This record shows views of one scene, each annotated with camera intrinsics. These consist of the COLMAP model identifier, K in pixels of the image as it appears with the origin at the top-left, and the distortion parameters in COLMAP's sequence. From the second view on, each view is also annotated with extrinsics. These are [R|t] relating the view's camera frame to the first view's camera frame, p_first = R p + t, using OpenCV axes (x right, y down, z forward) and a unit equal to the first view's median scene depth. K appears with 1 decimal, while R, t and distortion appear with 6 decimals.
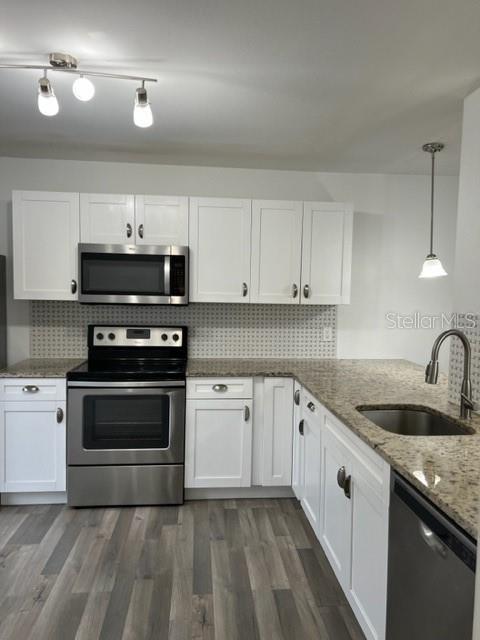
lens RADIAL K [[483.3, 0, 239.6], [0, 483.3, 321.9], [0, 0, 1]] dist [0.049296, -0.056134]
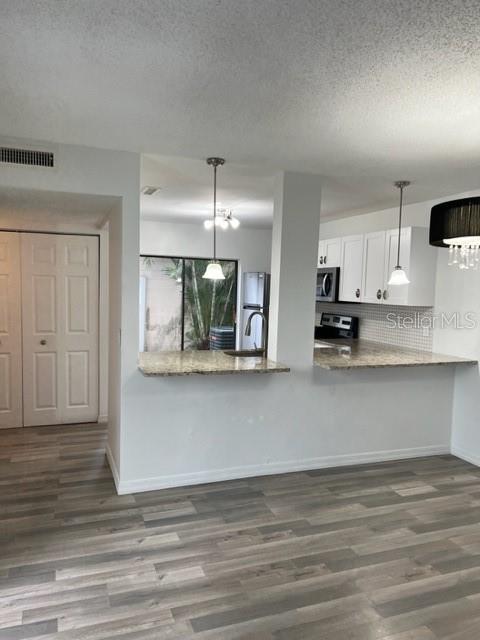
lens RADIAL K [[483.3, 0, 238.1], [0, 483.3, 318.5], [0, 0, 1]] dist [0.049296, -0.056134]
pose [[0.267045, 0.057311, -0.961978, 1.488077], [-0.087793, 0.995526, 0.034938, -0.008432], [0.959677, 0.075125, 0.270882, 0.247161]]
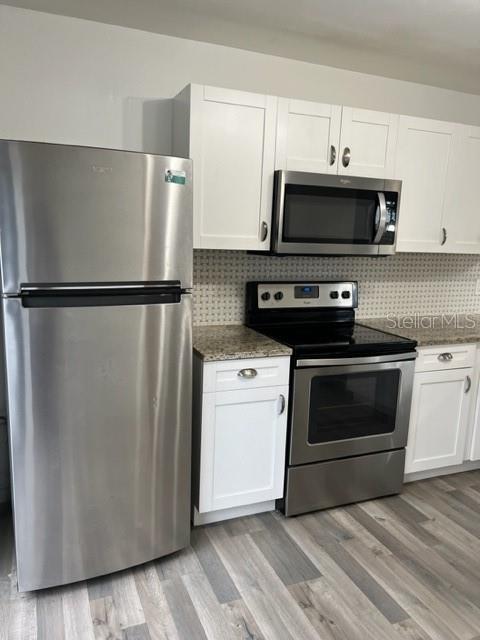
lens RADIAL K [[483.3, 0, 231.1], [0, 483.3, 327.8], [0, 0, 1]] dist [0.049296, -0.056134]
pose [[0.958098, -0.040767, 0.283526, -0.629009], [0.002487, 0.990967, 0.134081, -0.026558], [-0.286431, -0.127758, 0.949545, 0.310295]]
